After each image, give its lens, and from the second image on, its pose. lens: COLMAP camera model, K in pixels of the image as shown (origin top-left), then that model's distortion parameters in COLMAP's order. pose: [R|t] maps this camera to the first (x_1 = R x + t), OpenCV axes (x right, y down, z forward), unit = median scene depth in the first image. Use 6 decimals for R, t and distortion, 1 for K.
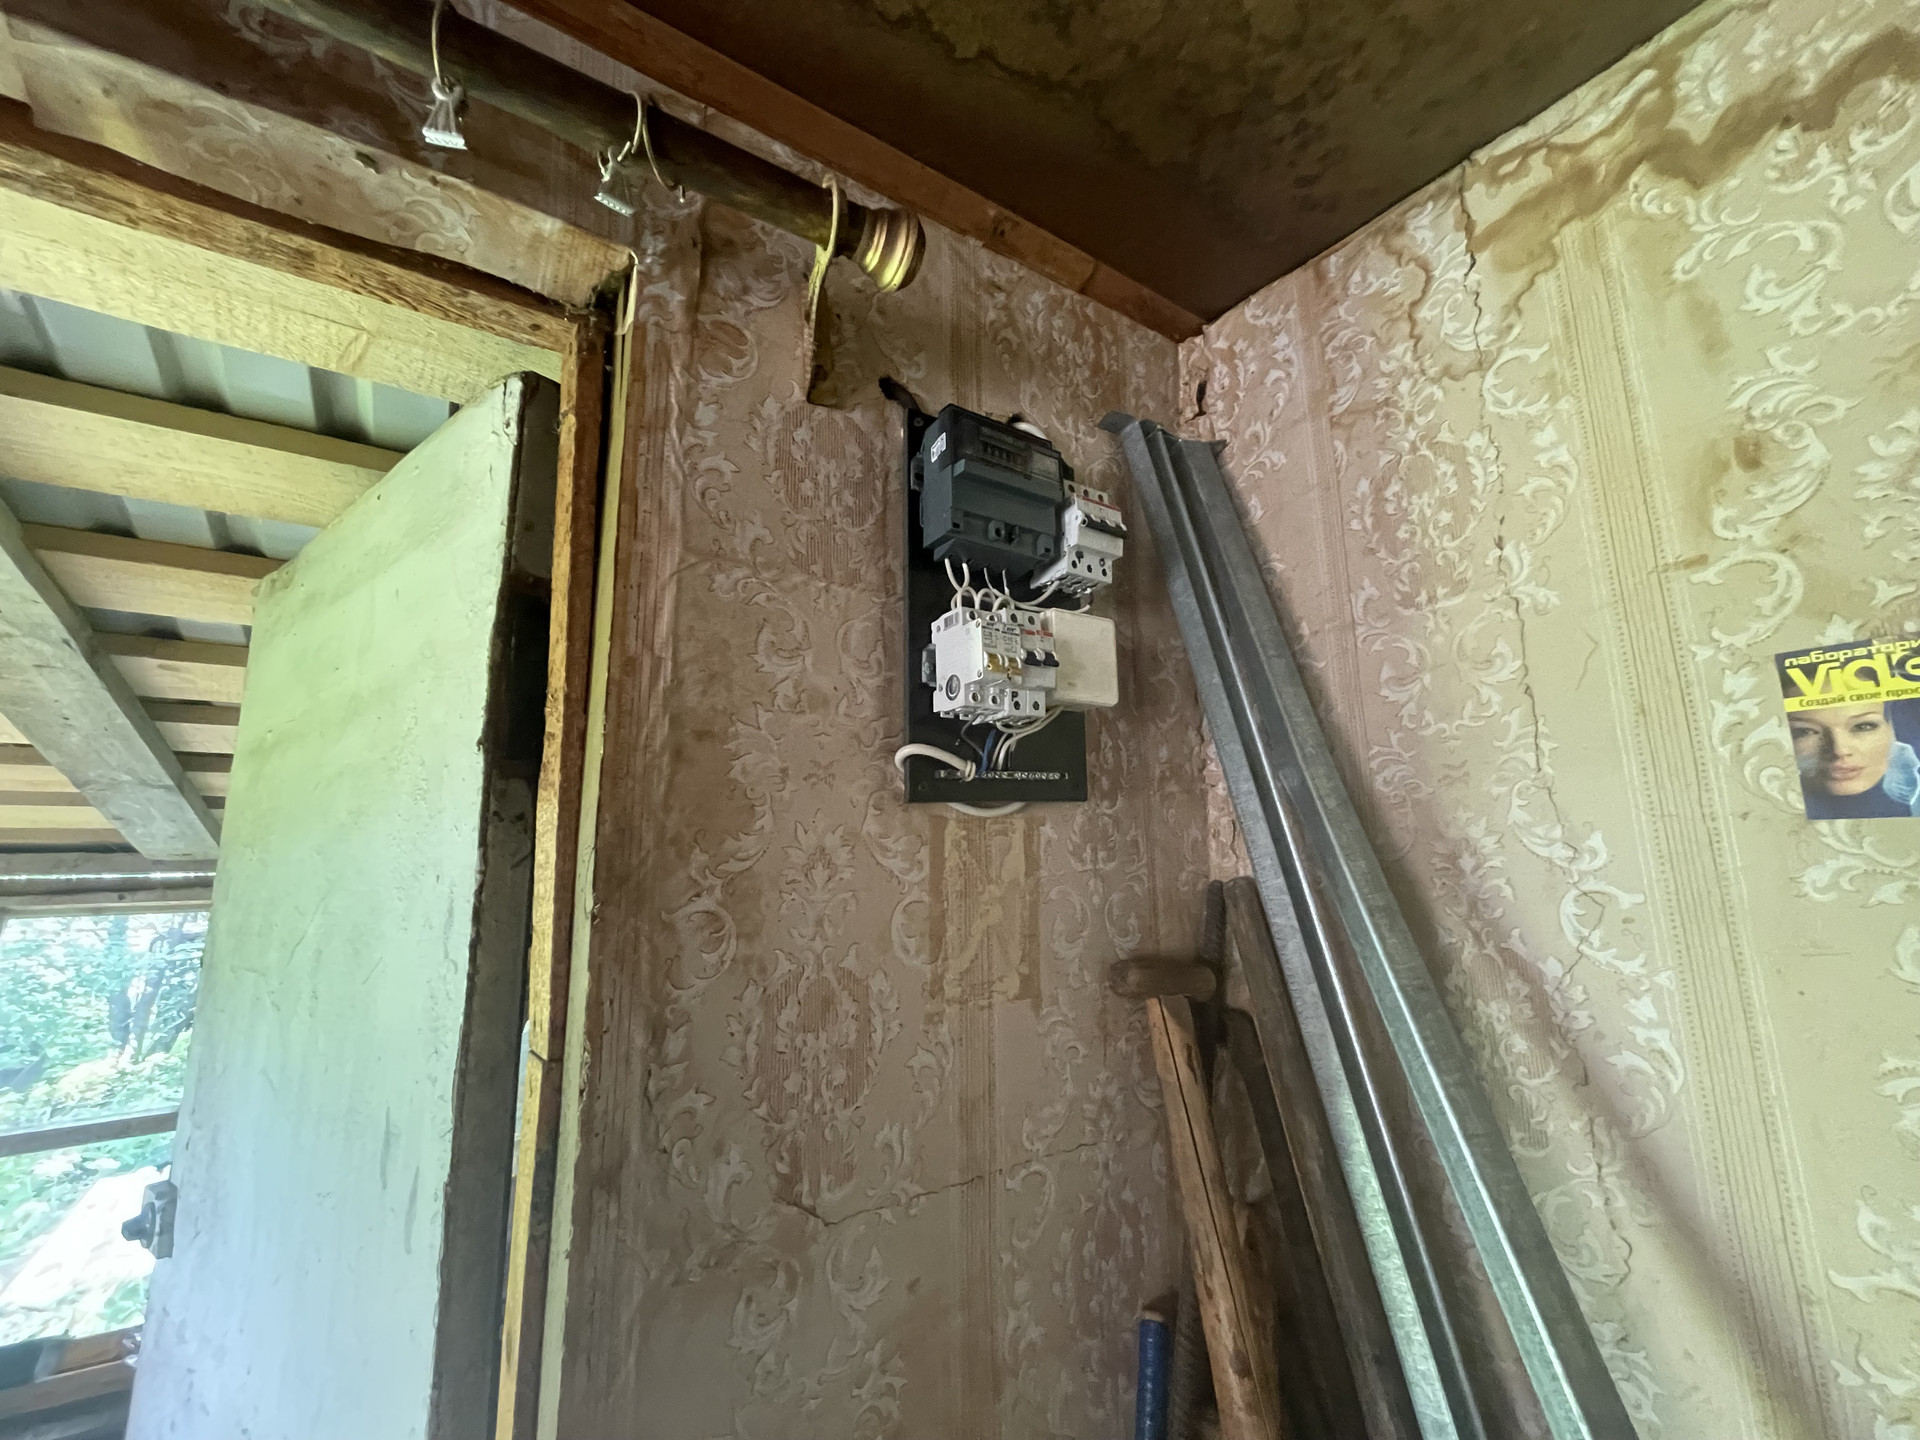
lens RADIAL K [[775.5, 0, 955.1], [0, 775.5, 711.9], [0, 0, 1]] dist [-0.002554, -0.000581]
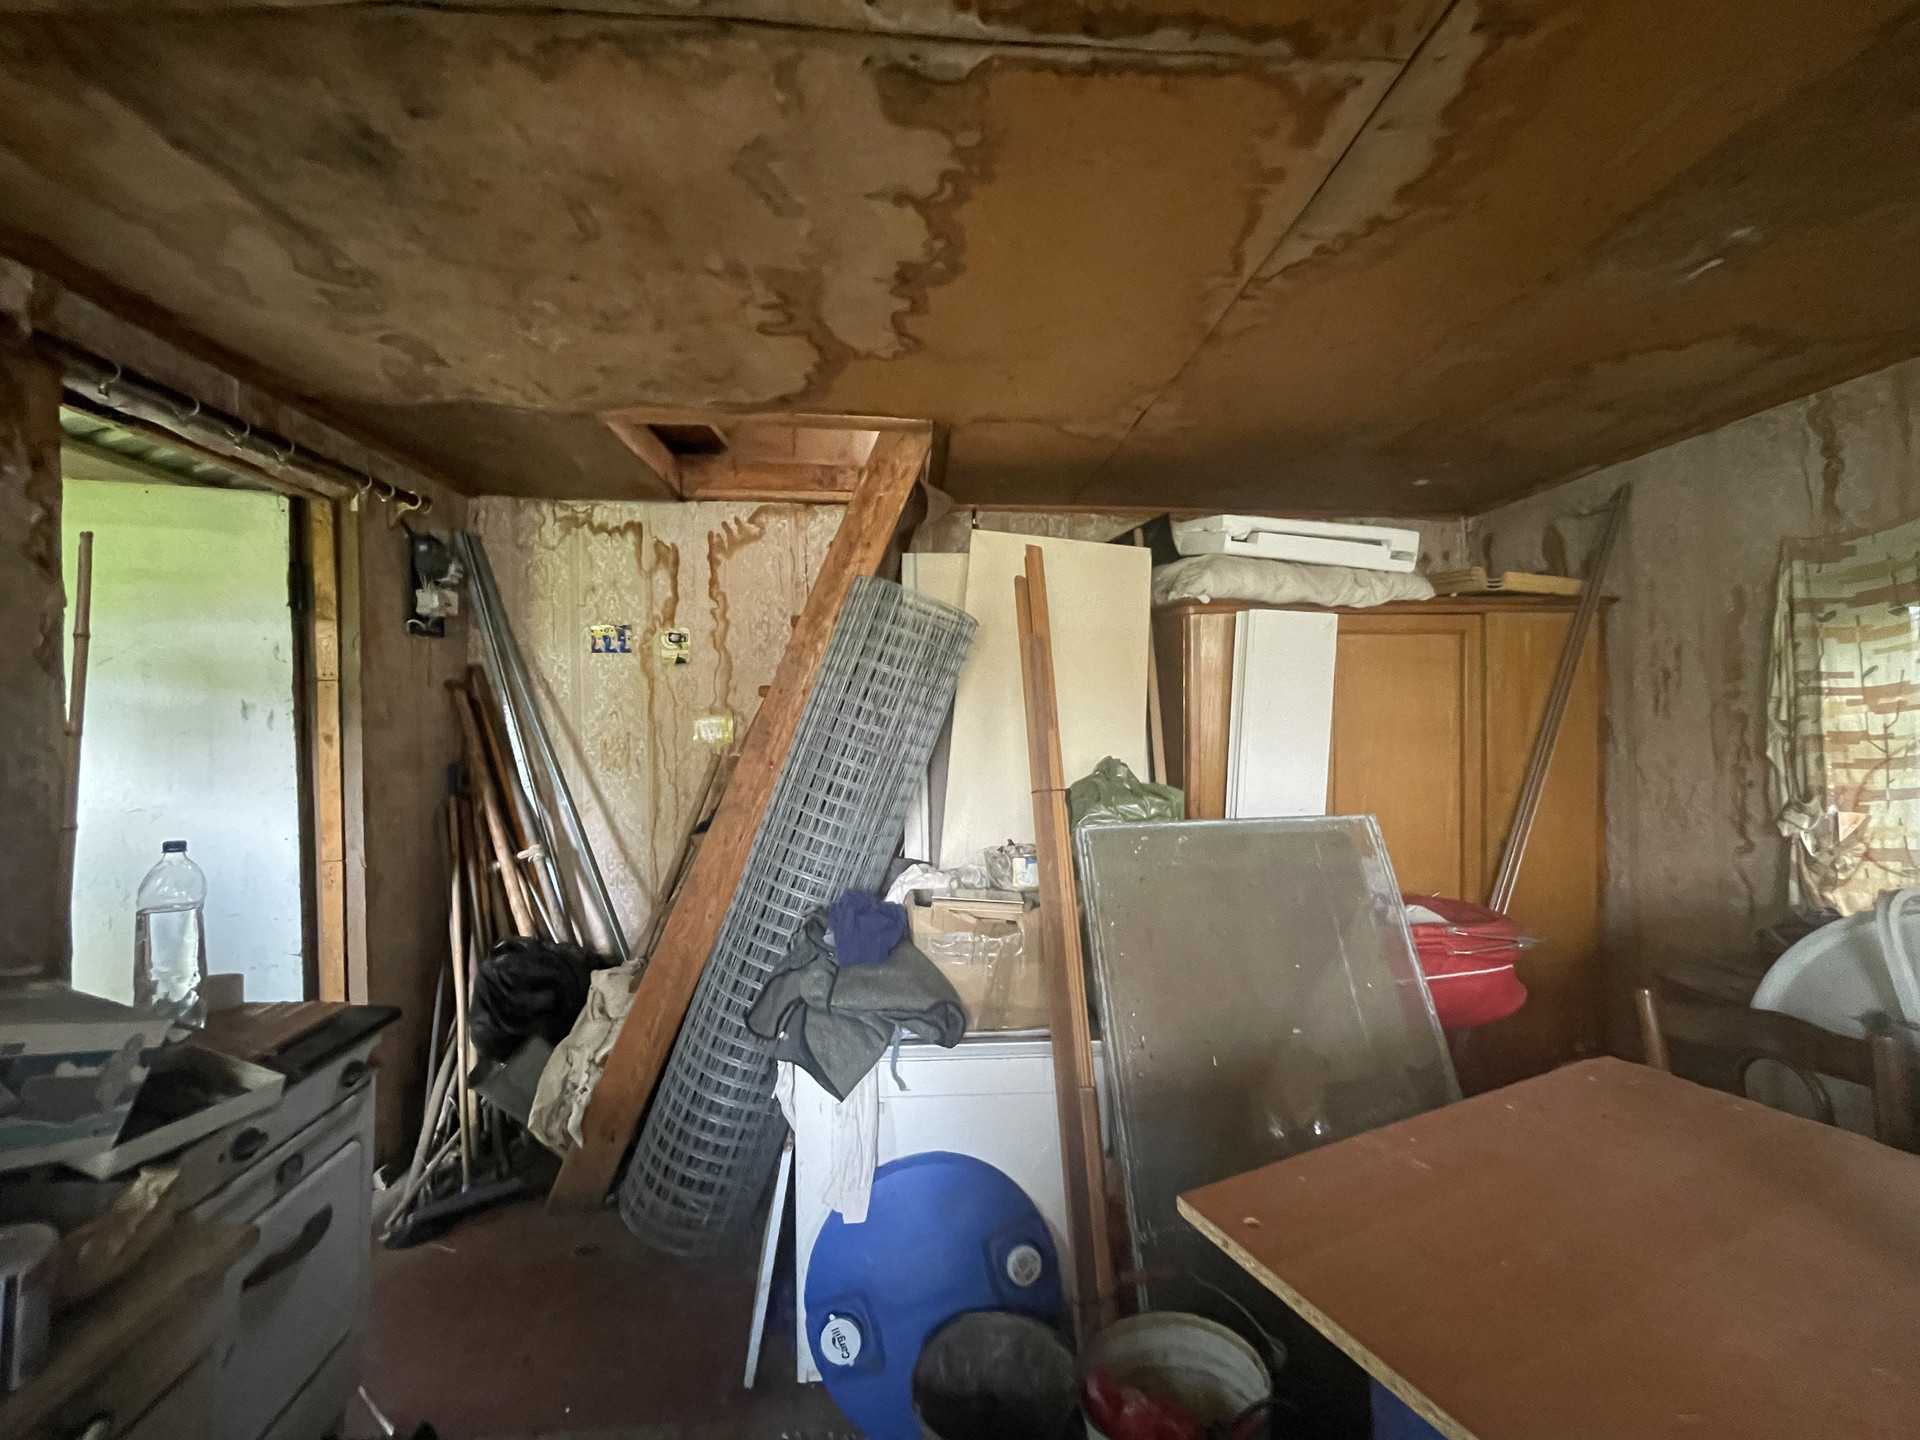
lens RADIAL K [[775.5, 0, 958.8], [0, 775.5, 724.2], [0, 0, 1]] dist [-0.002554, -0.000581]
pose [[0.490656, 0.012608, 0.871262, -2.045270], [-0.155560, 0.985100, 0.073349, -0.153927], [-0.857355, -0.171522, 0.485306, -3.336567]]
